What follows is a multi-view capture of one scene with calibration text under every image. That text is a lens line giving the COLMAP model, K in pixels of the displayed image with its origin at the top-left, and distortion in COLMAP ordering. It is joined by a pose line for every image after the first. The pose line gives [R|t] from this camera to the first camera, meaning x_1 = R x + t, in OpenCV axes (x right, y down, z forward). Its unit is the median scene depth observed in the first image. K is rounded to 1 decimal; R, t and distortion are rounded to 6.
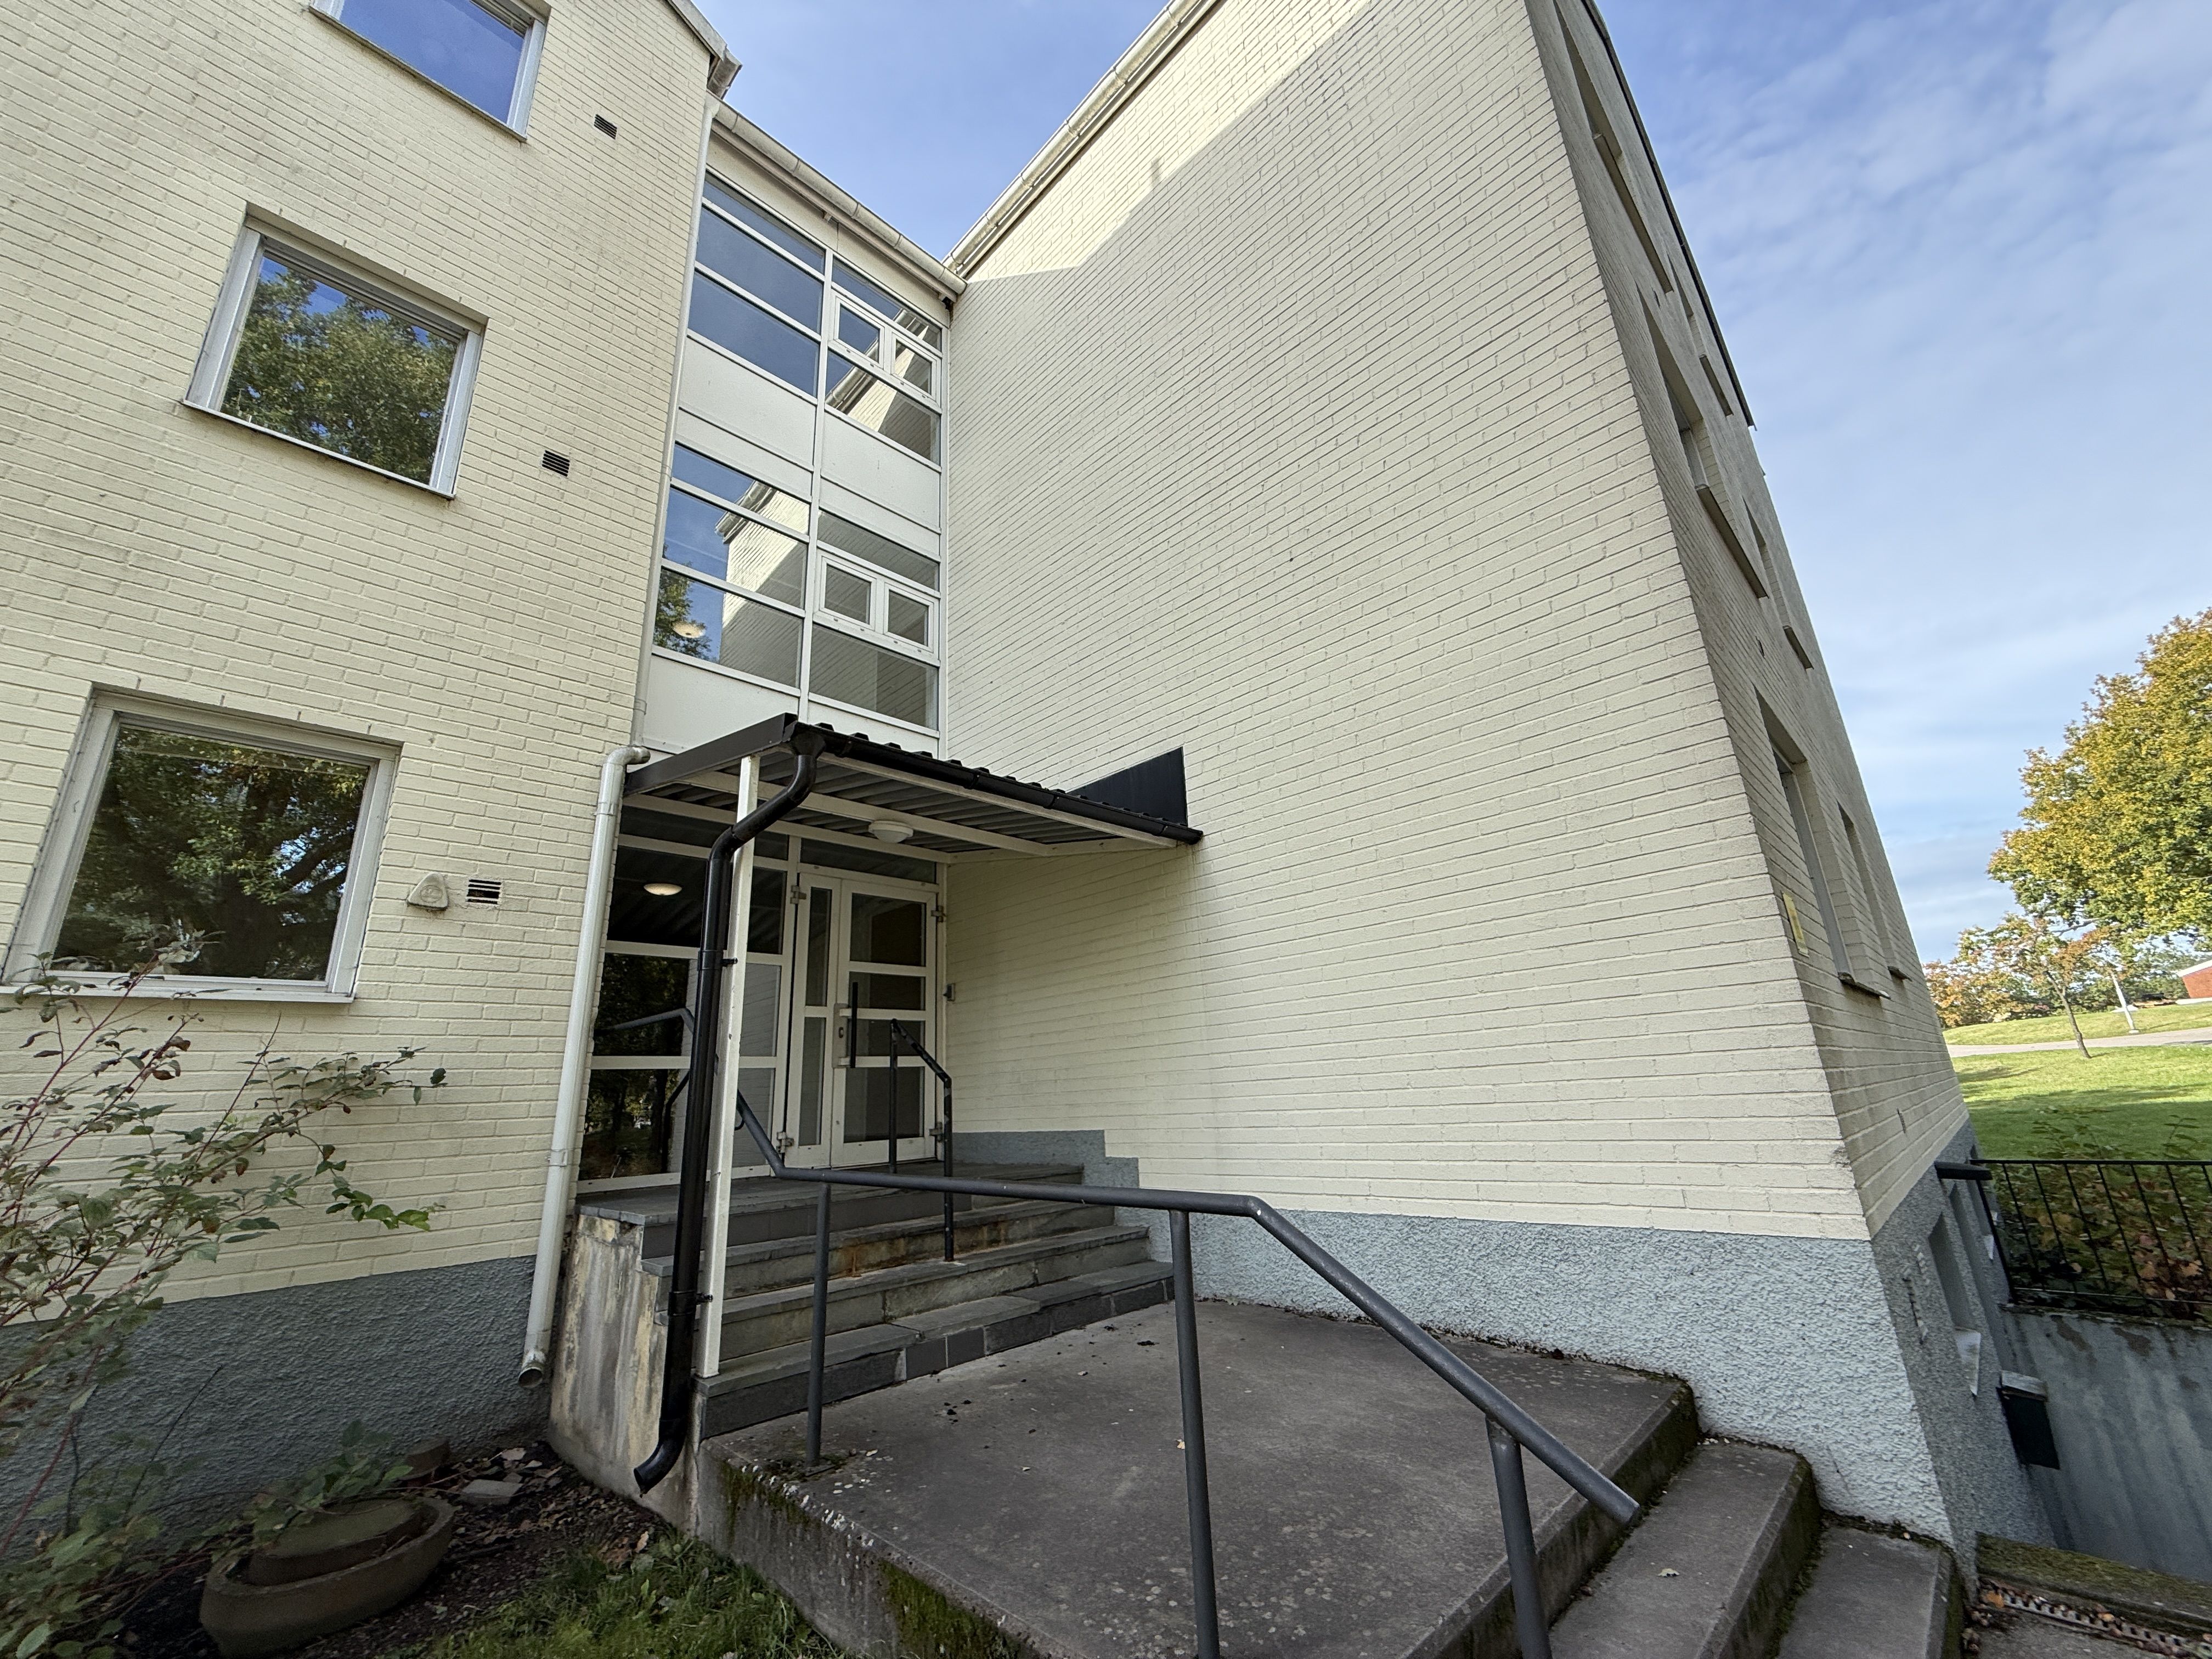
lens RADIAL K [[886.5, 0, 1095.4], [0, 886.5, 830.3], [0, 0, 1]] dist [-0.003380, 0.000396]
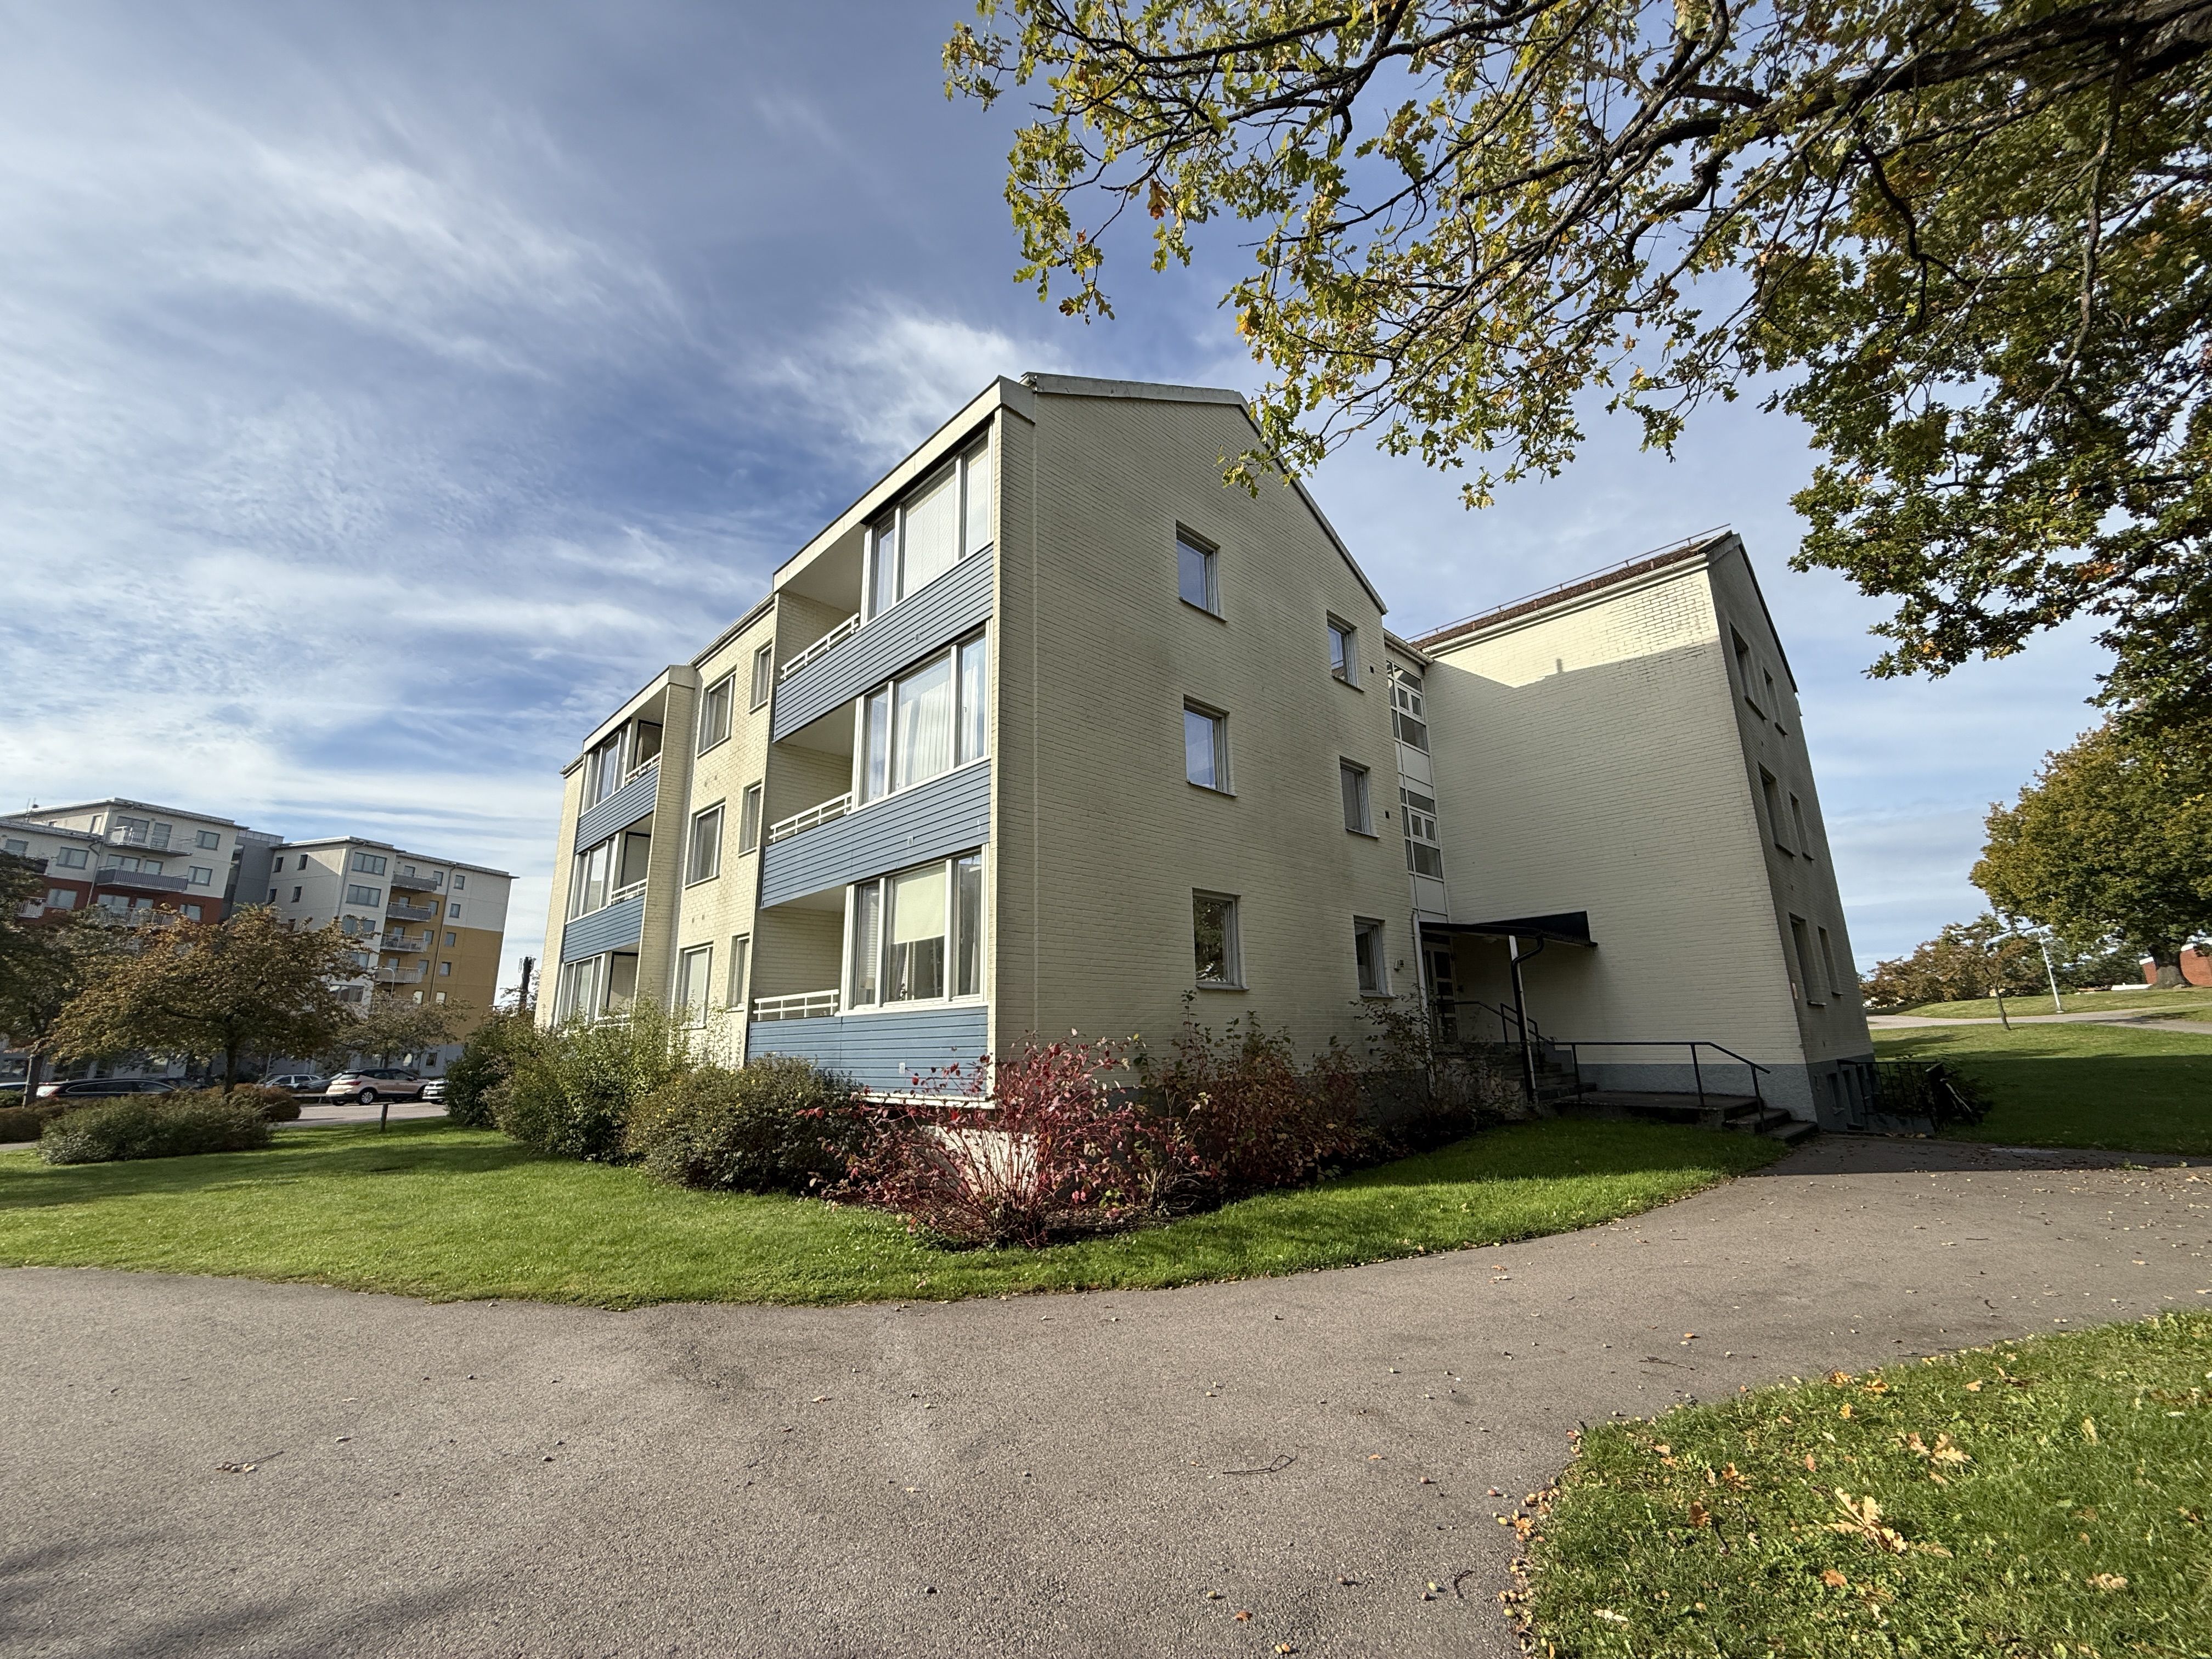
lens RADIAL K [[886.5, 0, 1095.4], [0, 886.5, 830.3], [0, 0, 1]] dist [-0.003380, 0.000396]
pose [[0.999575, 0.024646, -0.015556, -0.327213], [-0.023712, 0.998059, 0.057581, -0.108878], [0.016945, -0.057188, 0.998220, -0.422959]]
